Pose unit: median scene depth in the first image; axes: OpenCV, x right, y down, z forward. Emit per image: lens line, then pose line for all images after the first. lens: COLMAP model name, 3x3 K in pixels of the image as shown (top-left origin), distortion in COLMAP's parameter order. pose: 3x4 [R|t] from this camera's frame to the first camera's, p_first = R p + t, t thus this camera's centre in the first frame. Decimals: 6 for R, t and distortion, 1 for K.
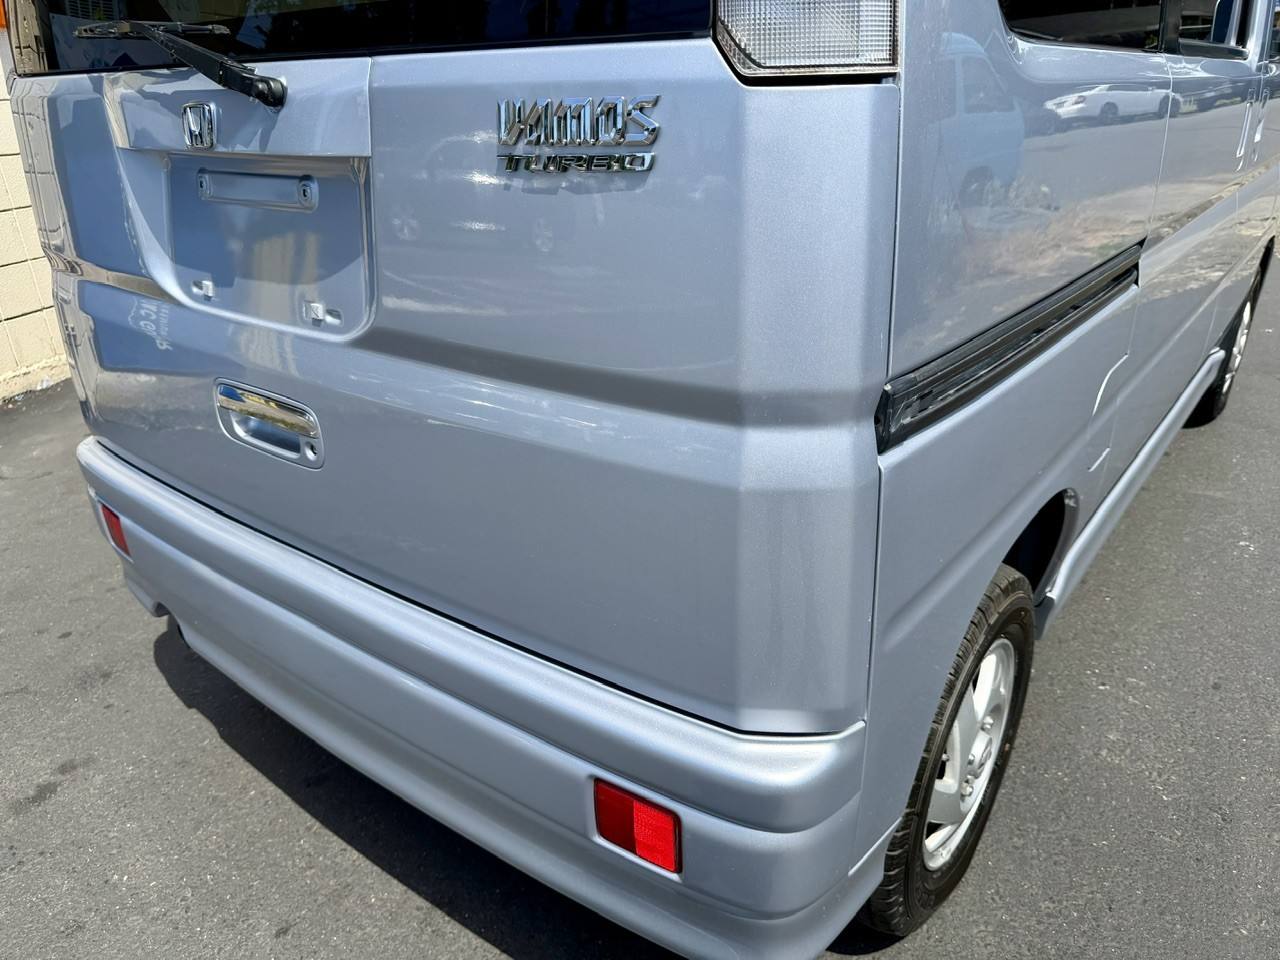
lens RADIAL K [[915.1, 0, 637.8], [0, 915.1, 476.5], [0, 0, 1]] dist [0.048885, -0.080174]
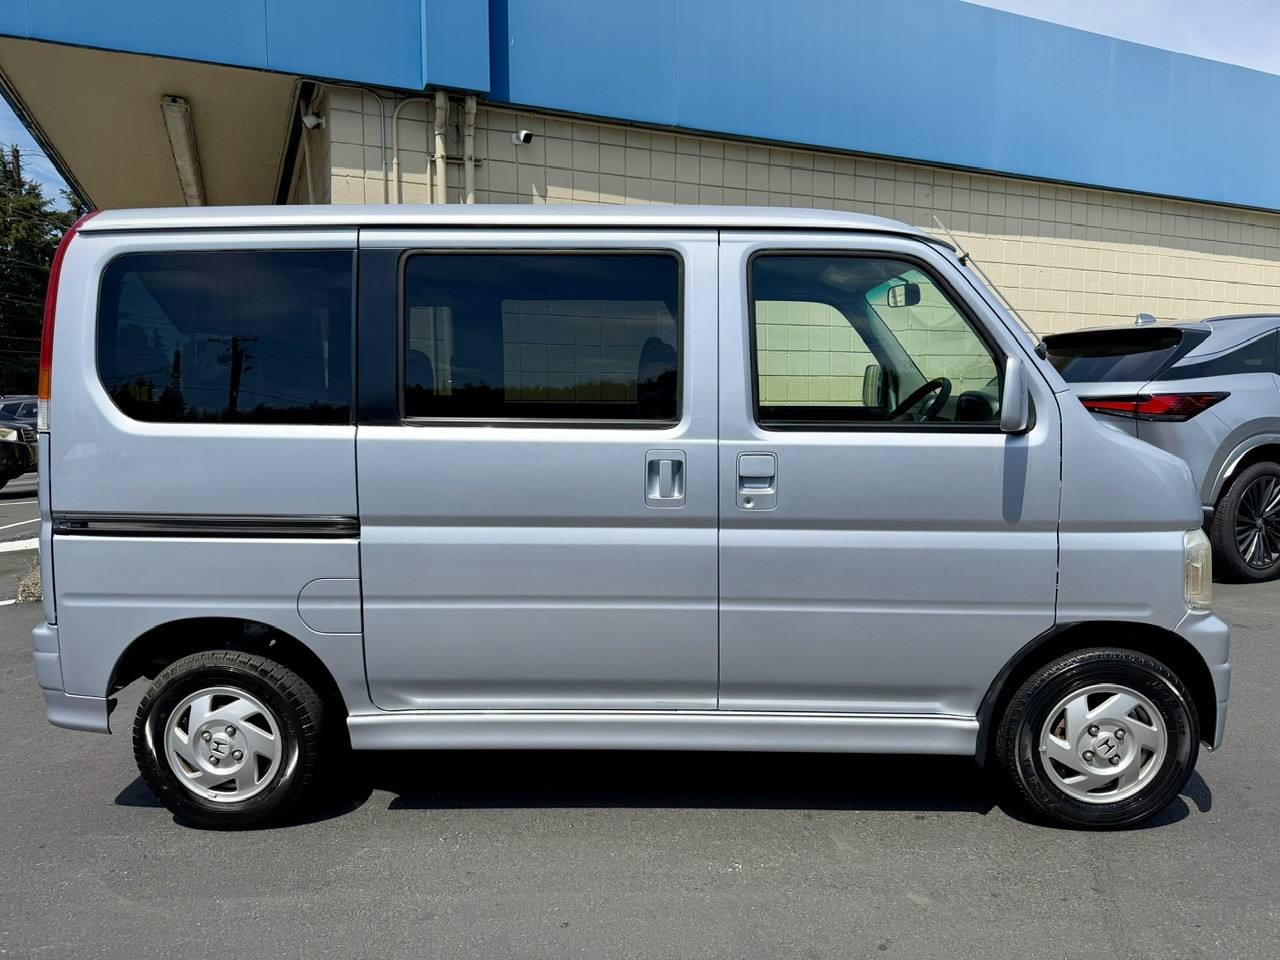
lens RADIAL K [[906.7, 0, 650.1], [0, 906.7, 485.1], [0, 0, 1]] dist [0.075365, -0.102258]
pose [[0.589910, 0.121392, -0.798292, 2.334948], [-0.334579, 0.936519, -0.104831, -0.315872], [0.734889, 0.328933, 0.593077, 0.301296]]
